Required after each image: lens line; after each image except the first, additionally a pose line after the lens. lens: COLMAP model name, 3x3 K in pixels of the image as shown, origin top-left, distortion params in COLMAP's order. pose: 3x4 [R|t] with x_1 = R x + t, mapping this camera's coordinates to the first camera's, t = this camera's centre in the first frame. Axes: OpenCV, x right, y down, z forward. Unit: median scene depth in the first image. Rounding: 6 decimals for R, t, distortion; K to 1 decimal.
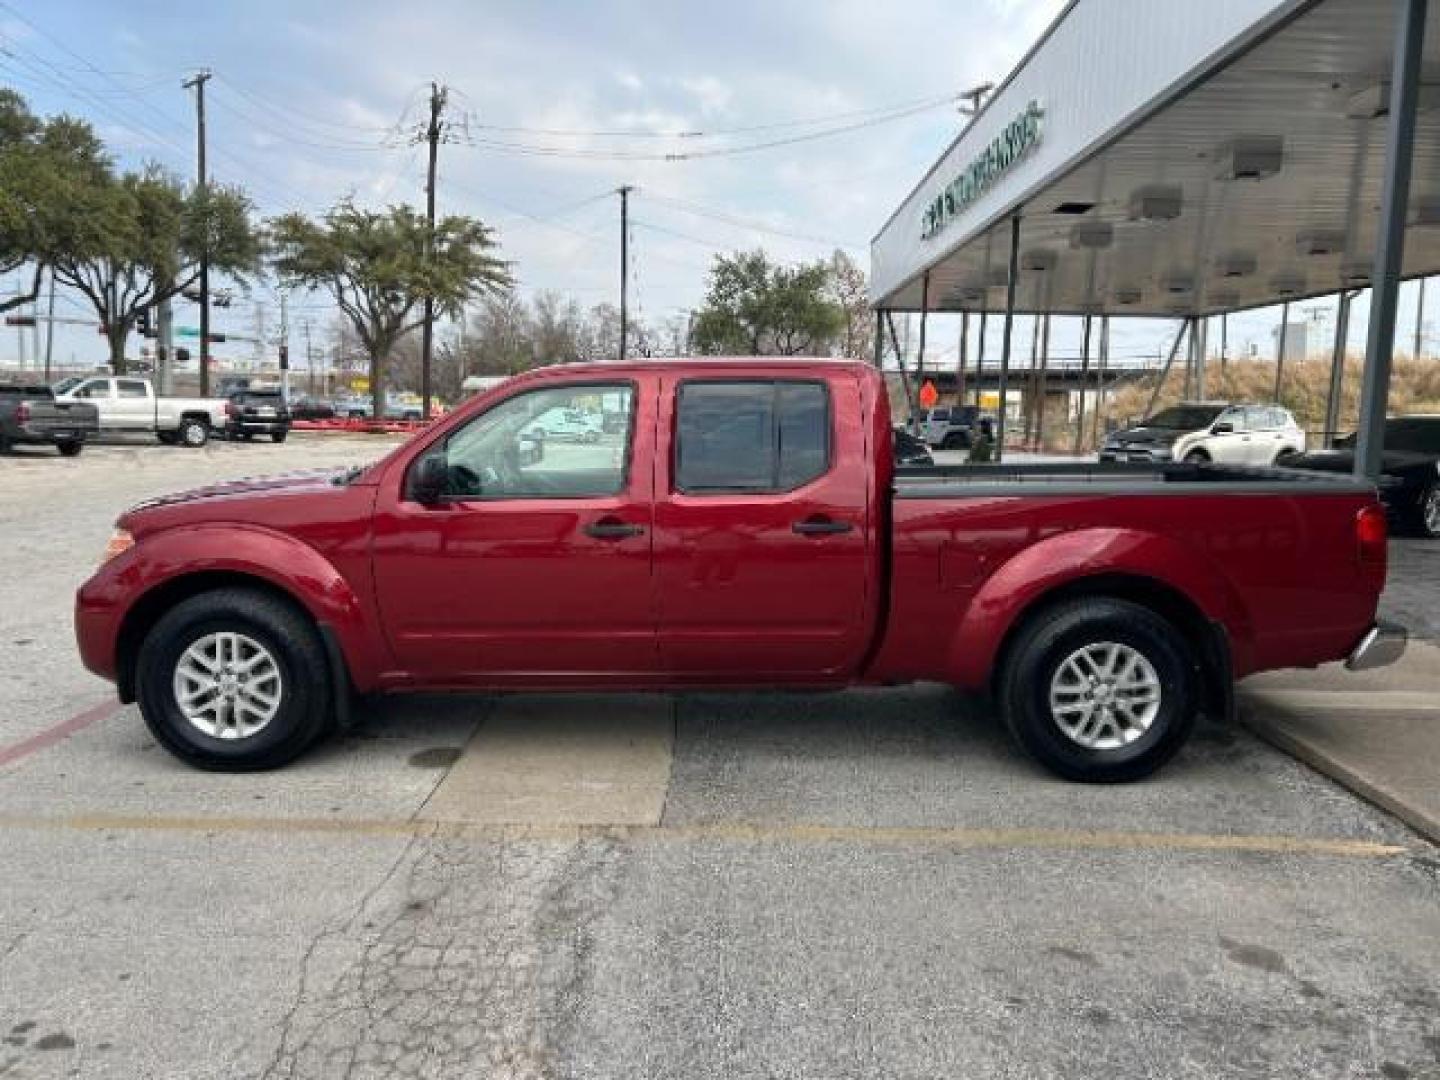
lens RADIAL K [[1088.9, 0, 712.5], [0, 1088.9, 538.1], [0, 0, 1]] dist [0.034345, -0.040056]
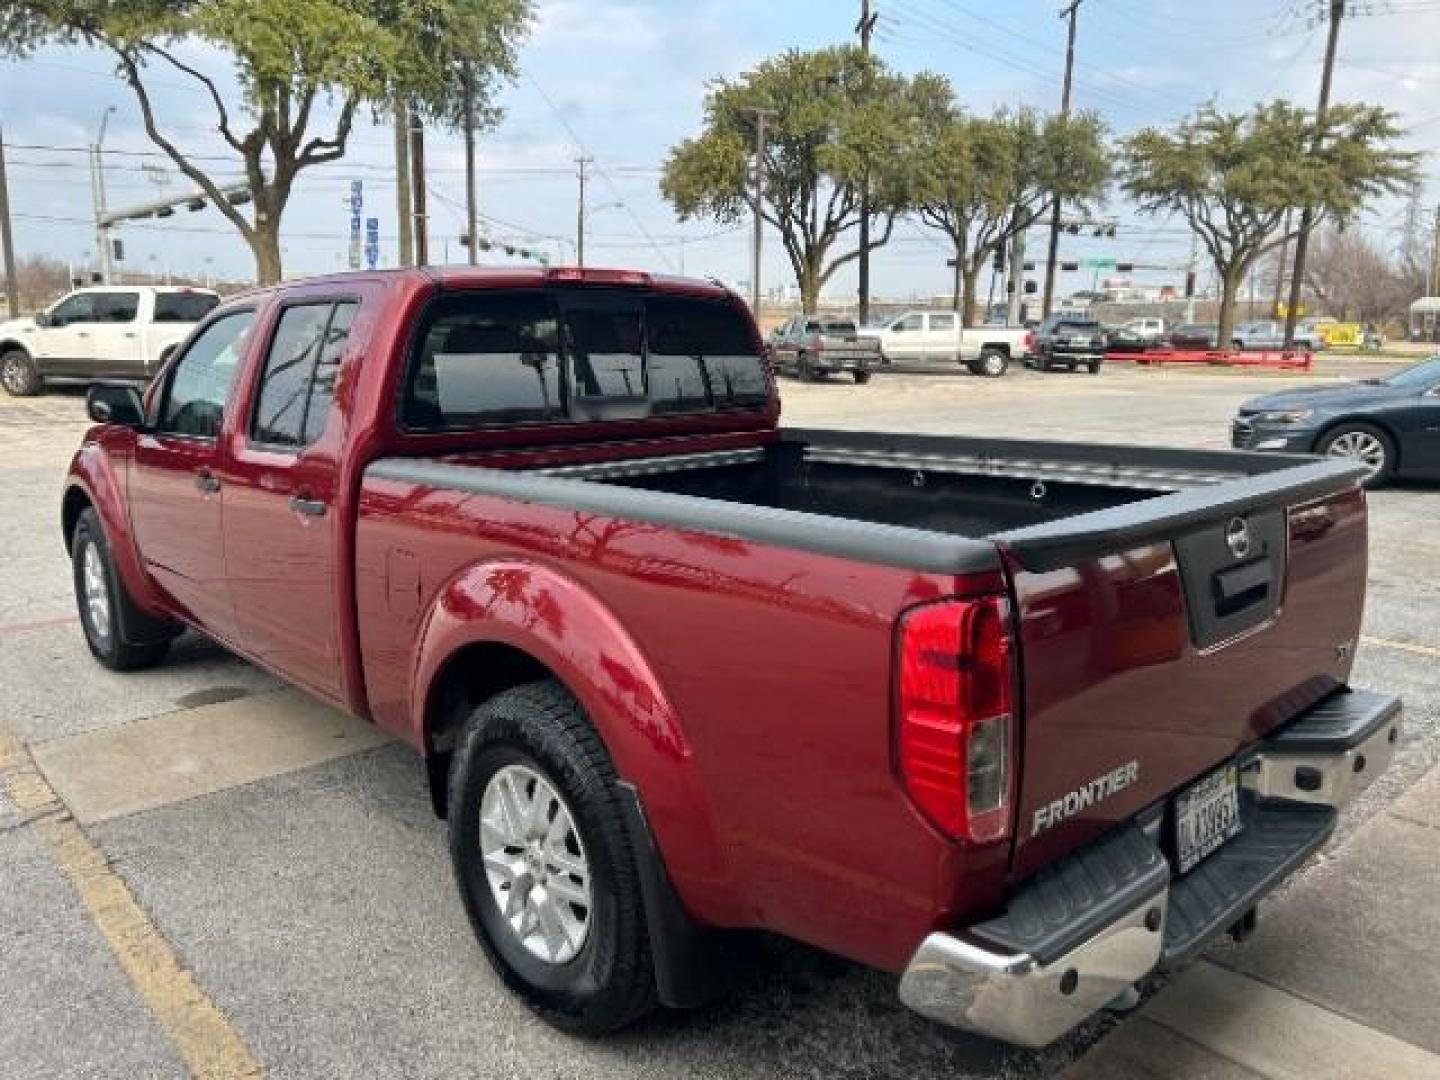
lens RADIAL K [[1088.9, 0, 721.3], [0, 1088.9, 533.2], [0, 0, 1]] dist [0.034345, -0.040056]
pose [[0.674778, 0.125132, -0.727336, 0.101703], [-0.081561, 0.992128, 0.095021, -0.010921], [0.733501, -0.004796, 0.679672, 0.085624]]
